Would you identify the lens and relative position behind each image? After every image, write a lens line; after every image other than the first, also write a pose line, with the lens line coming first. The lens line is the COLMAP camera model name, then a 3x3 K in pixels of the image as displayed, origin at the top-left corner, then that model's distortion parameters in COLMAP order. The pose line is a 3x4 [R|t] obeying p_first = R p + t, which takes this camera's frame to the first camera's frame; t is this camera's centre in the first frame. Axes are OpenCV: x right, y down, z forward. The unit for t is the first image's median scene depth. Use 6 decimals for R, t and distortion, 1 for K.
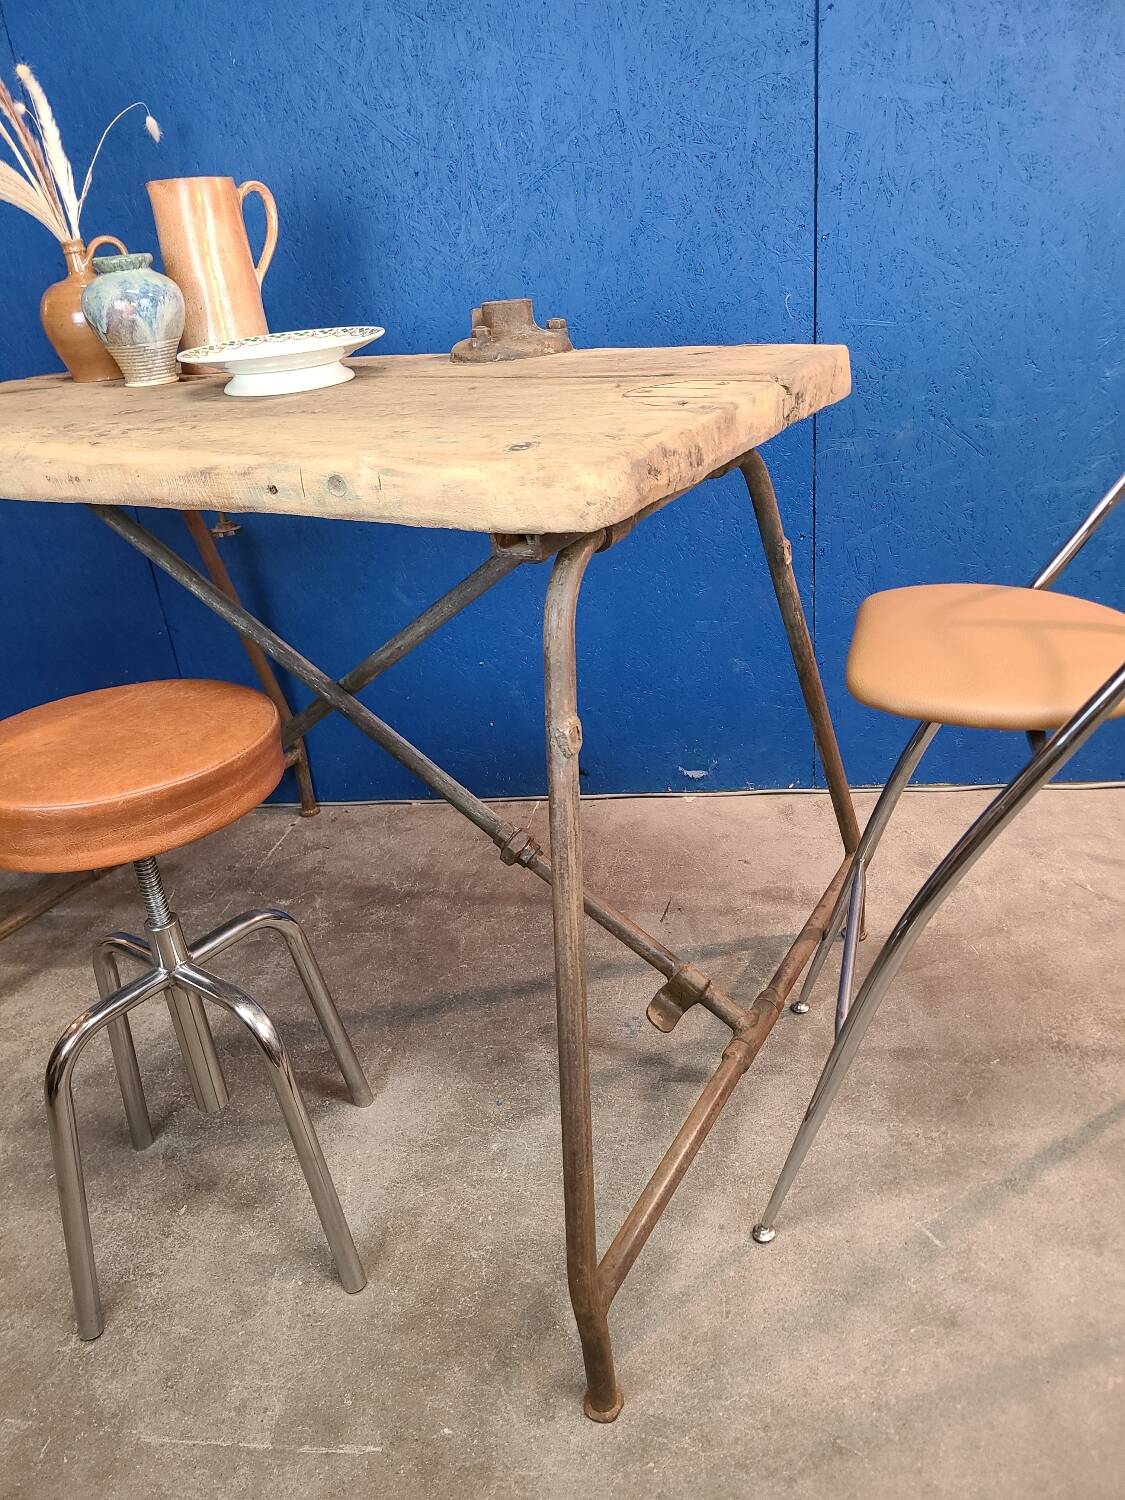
lens RADIAL K [[1122.9, 0, 565.1], [0, 1122.9, 747.9], [0, 0, 1]] dist [0.058655, -0.045388]
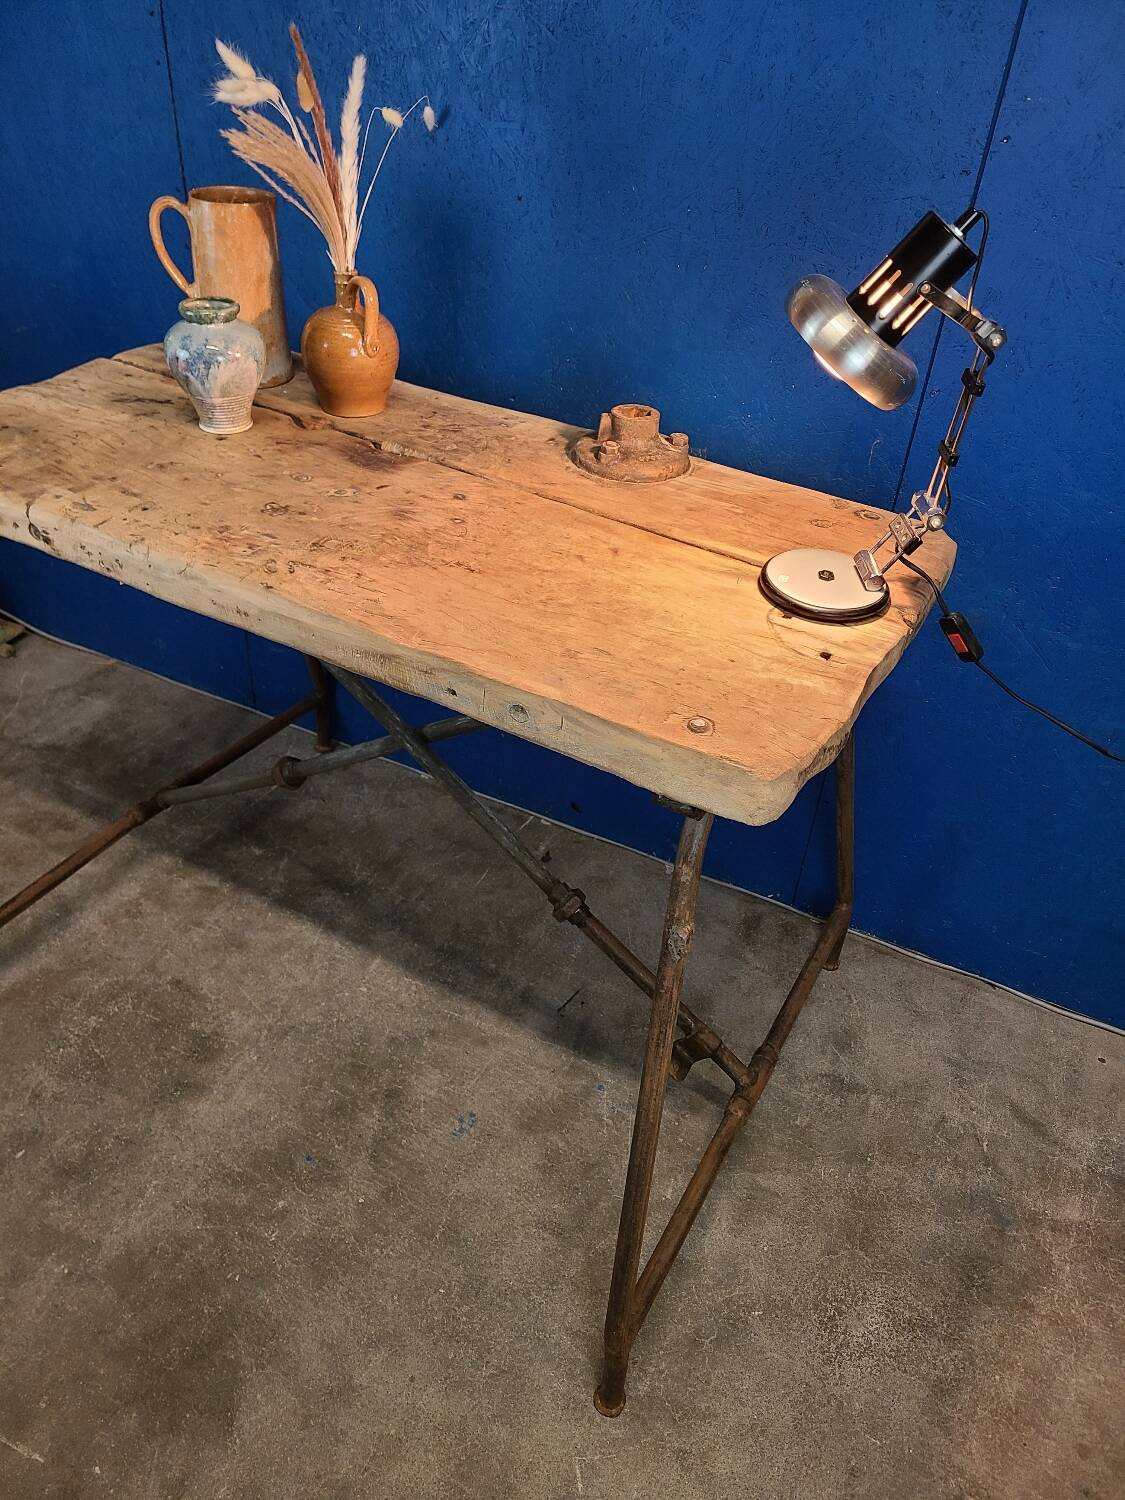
lens RADIAL K [[1122.9, 0, 558.4], [0, 1122.9, 752.8], [0, 0, 1]] dist [0.058655, -0.045388]
pose [[0.932822, 0.316654, -0.171971, 0.207435], [-0.274019, 0.933291, 0.232124, -0.333214], [0.234002, -0.169407, 0.957363, 0.071625]]
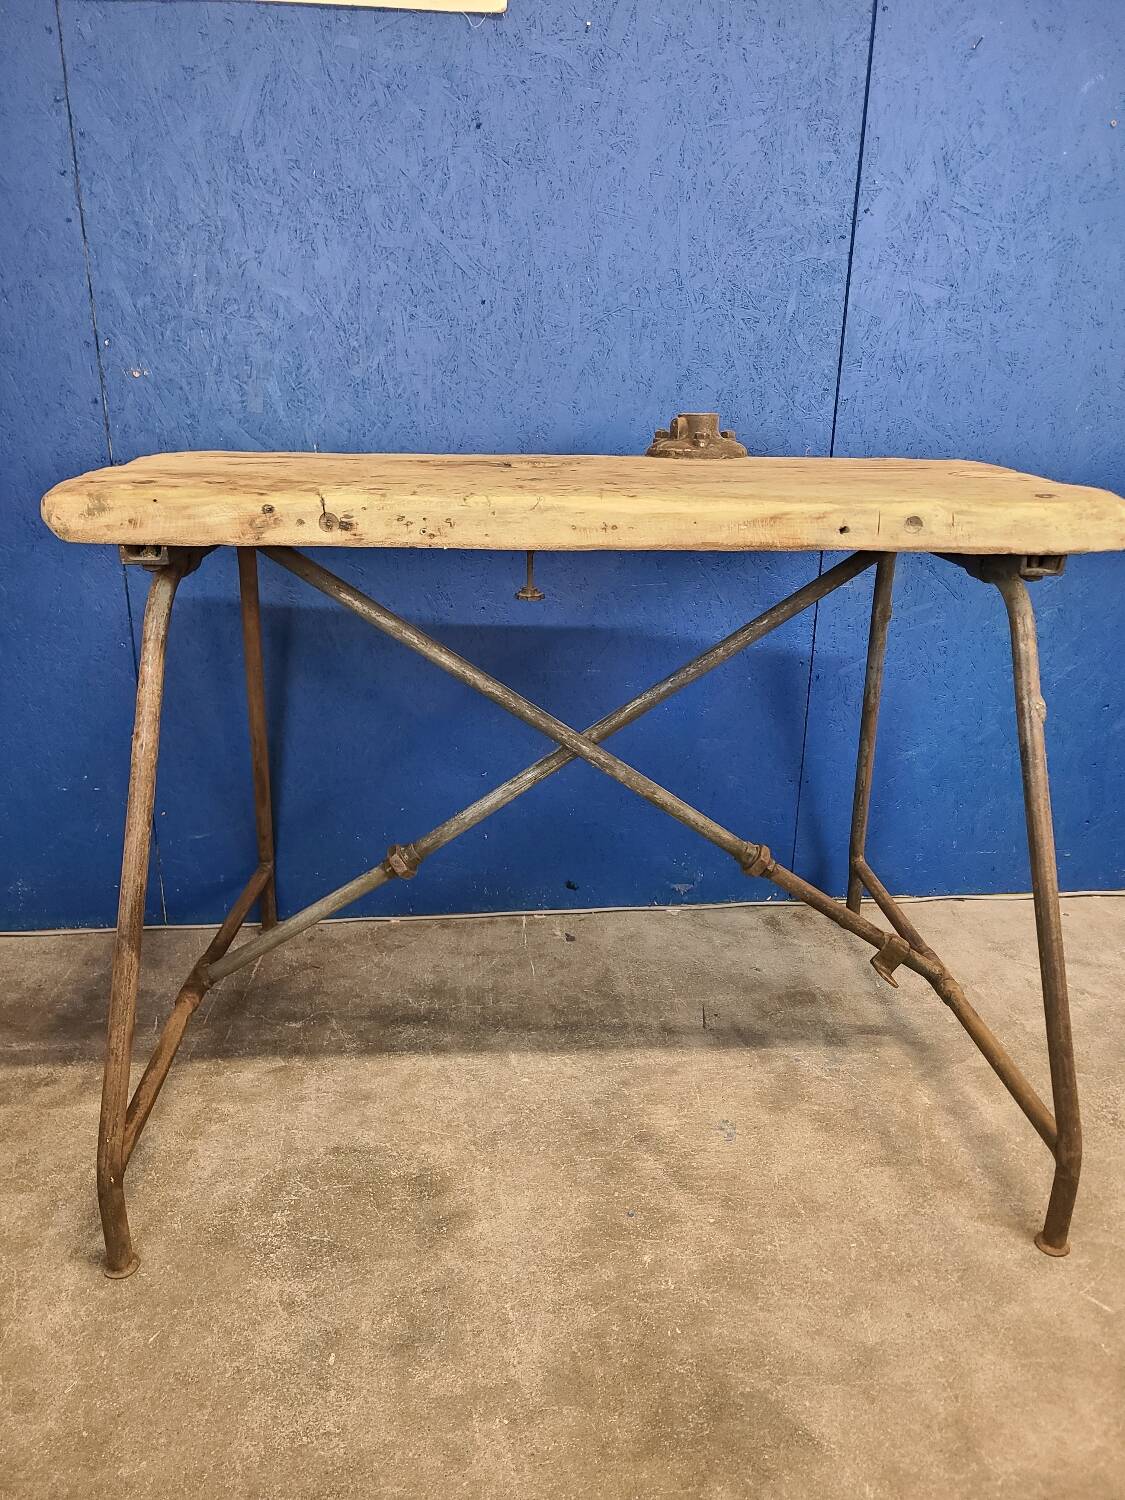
lens RADIAL K [[1122.9, 0, 556.4], [0, 1122.9, 761.8], [0, 0, 1]] dist [0.058655, -0.045388]
pose [[0.966843, 0.026675, 0.253974, -0.340759], [0.003806, 0.992914, -0.118772, 0.040478], [-0.255343, 0.115800, 0.959891, 0.037123]]
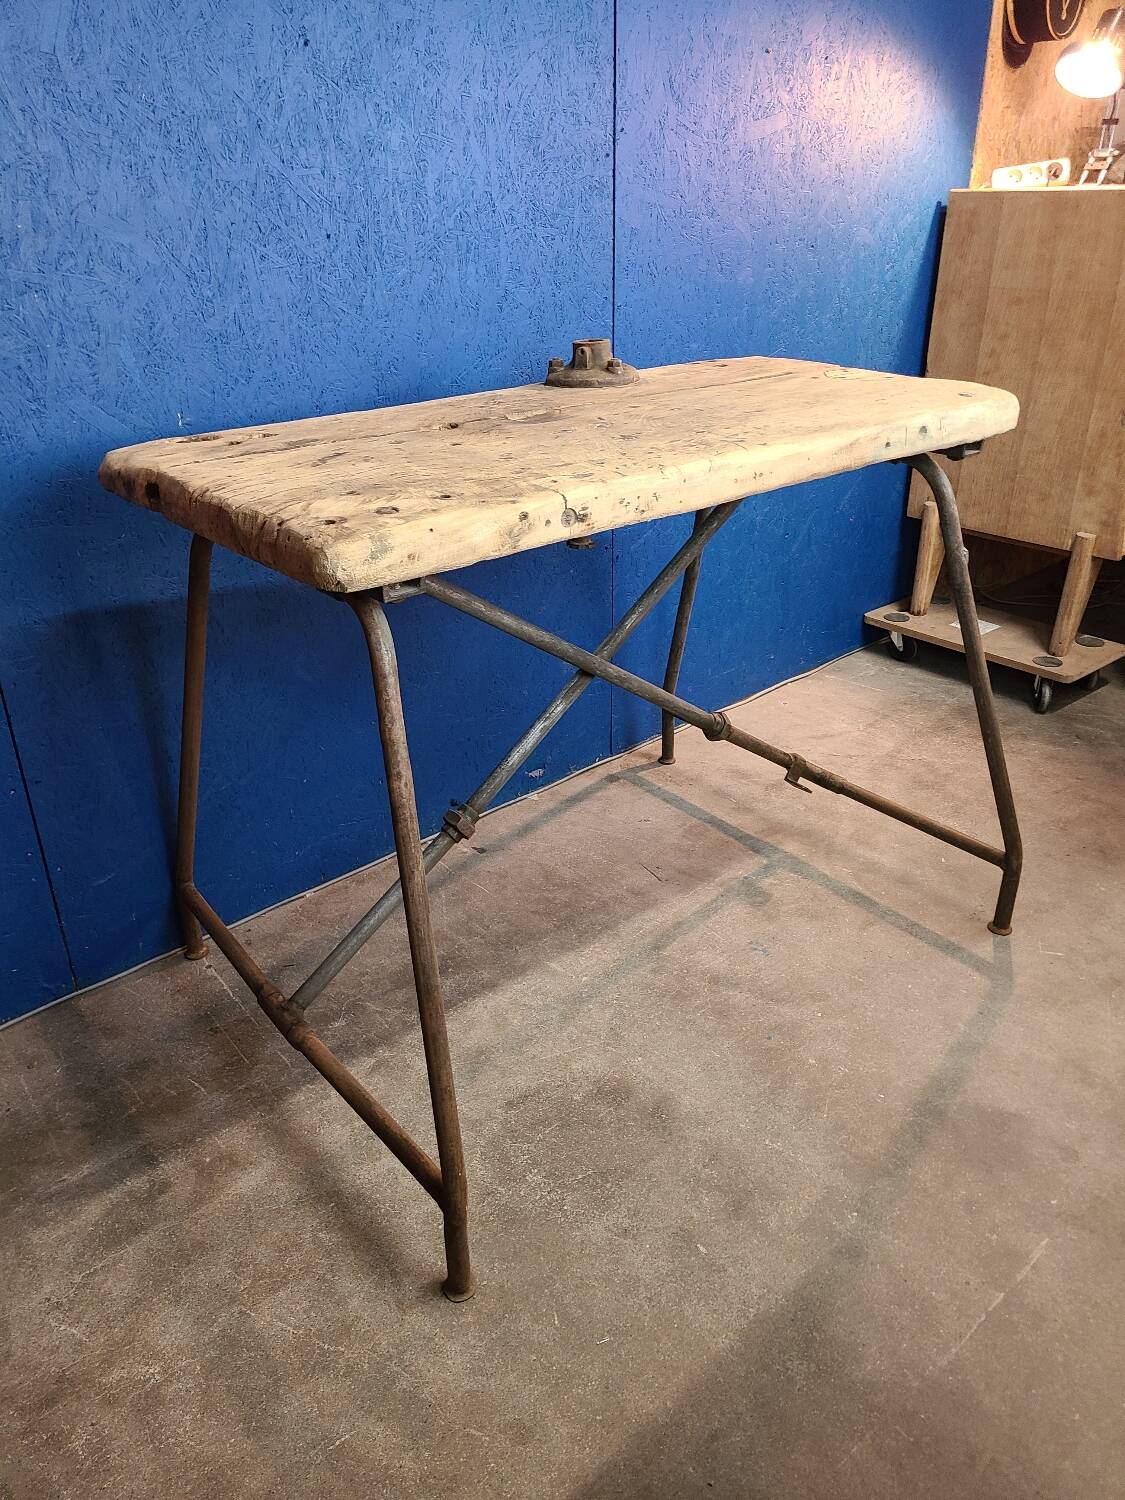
lens RADIAL K [[1122.9, 0, 545.1], [0, 1122.9, 736.0], [0, 0, 1]] dist [0.058655, -0.045388]
pose [[0.662361, -0.252302, 0.705423, -0.861932], [0.286041, 0.955422, 0.073136, -0.119929], [-0.692429, 0.153338, 0.705003, 0.265899]]
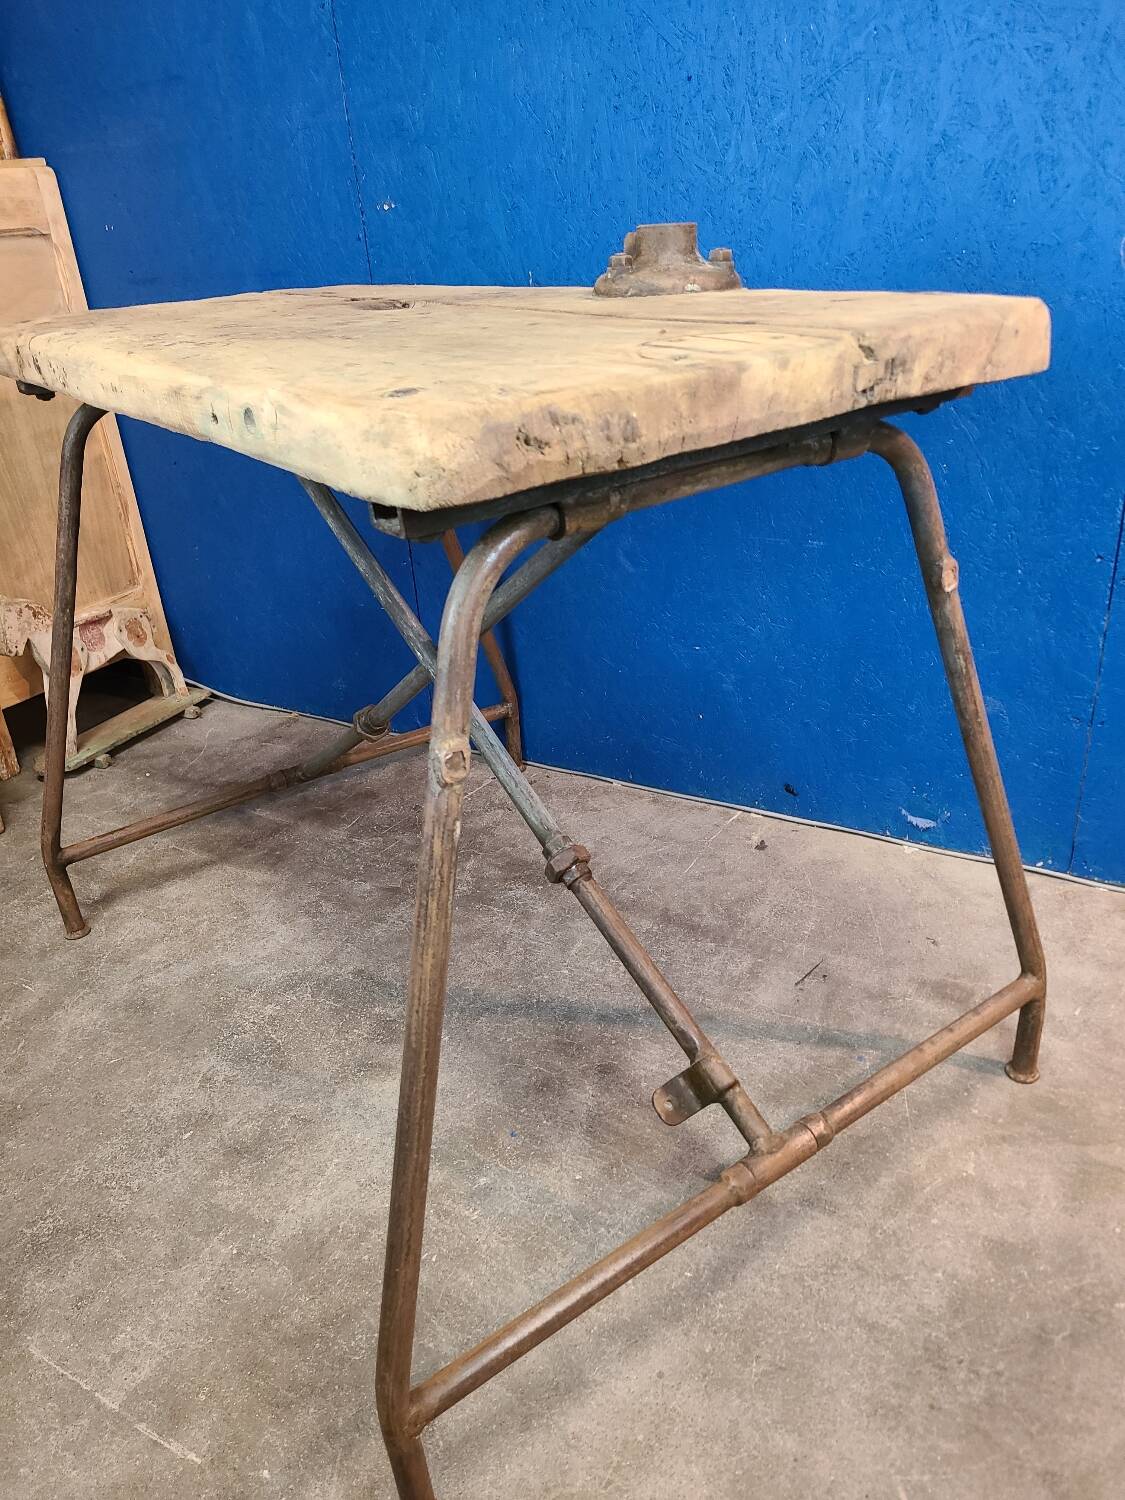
lens RADIAL K [[1122.9, 0, 561.5], [0, 1122.9, 760.7], [0, 0, 1]] dist [0.058655, -0.045388]
pose [[0.909466, 0.208667, -0.359625, 0.216108], [-0.190357, 0.977938, 0.086034, -0.056279], [0.369644, -0.009787, 0.929122, 0.162414]]
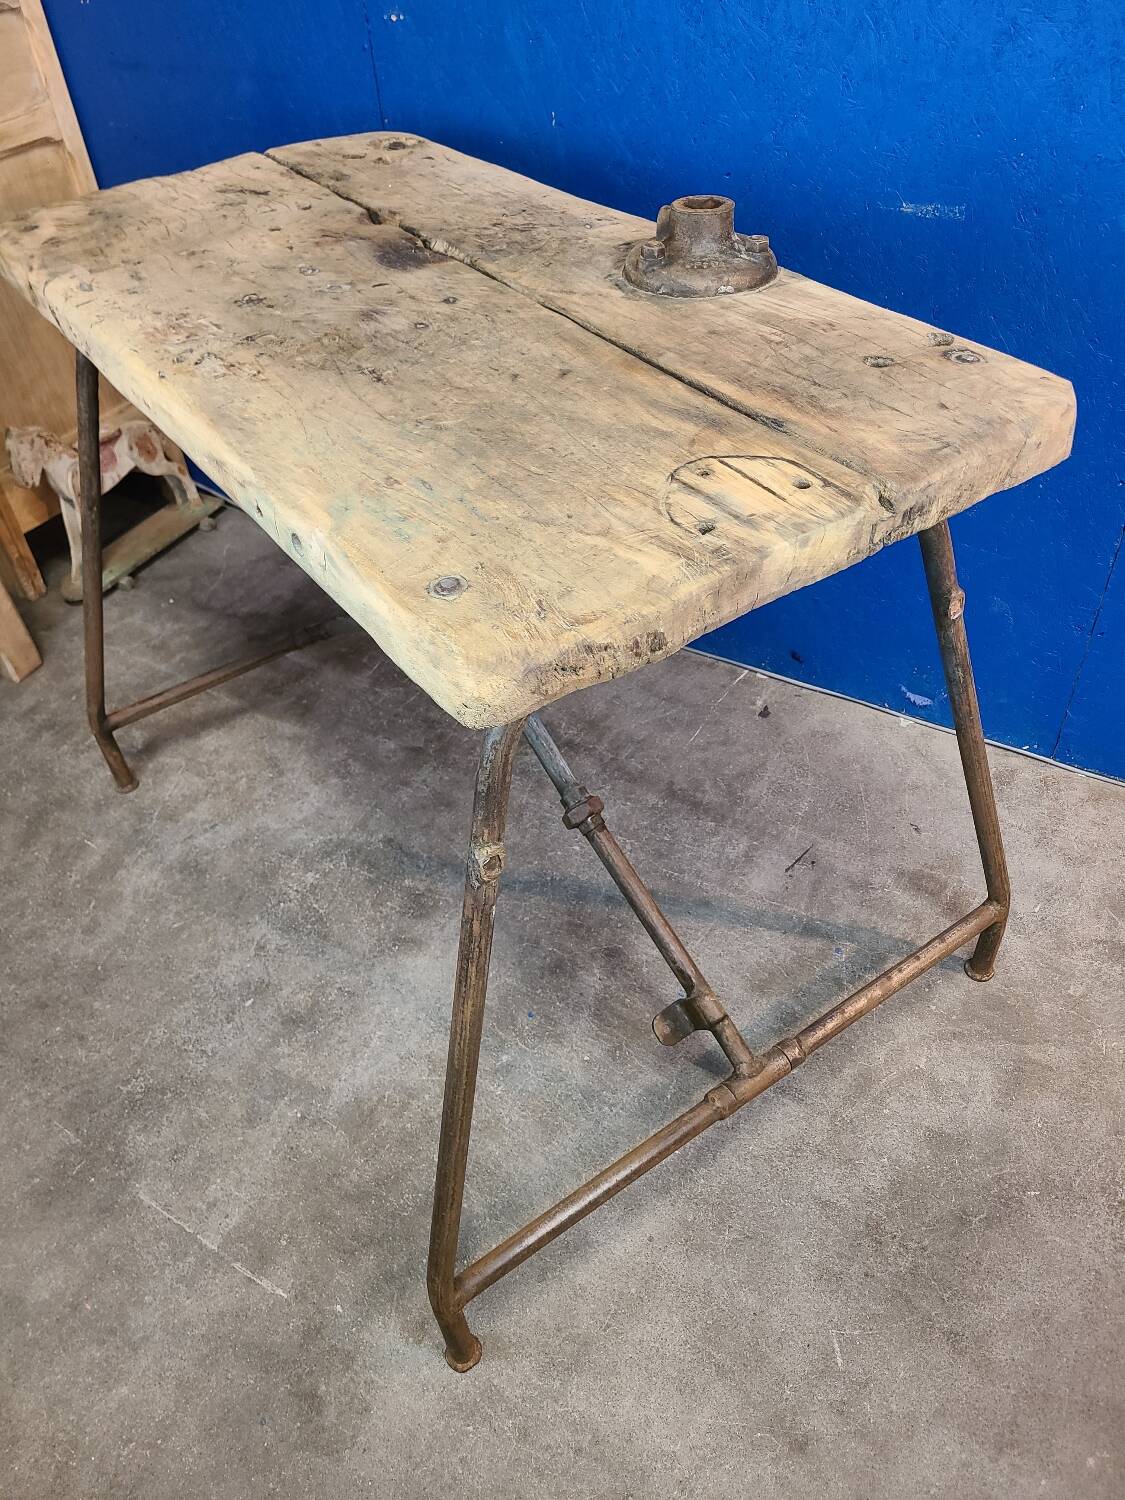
lens RADIAL K [[1122.9, 0, 553.2], [0, 1122.9, 749.9], [0, 0, 1]] dist [0.058655, -0.045388]
pose [[0.901730, 0.314280, -0.296836, 0.174603], [-0.203187, 0.914191, 0.350670, -0.252334], [0.381573, -0.255897, 0.888211, 0.131530]]
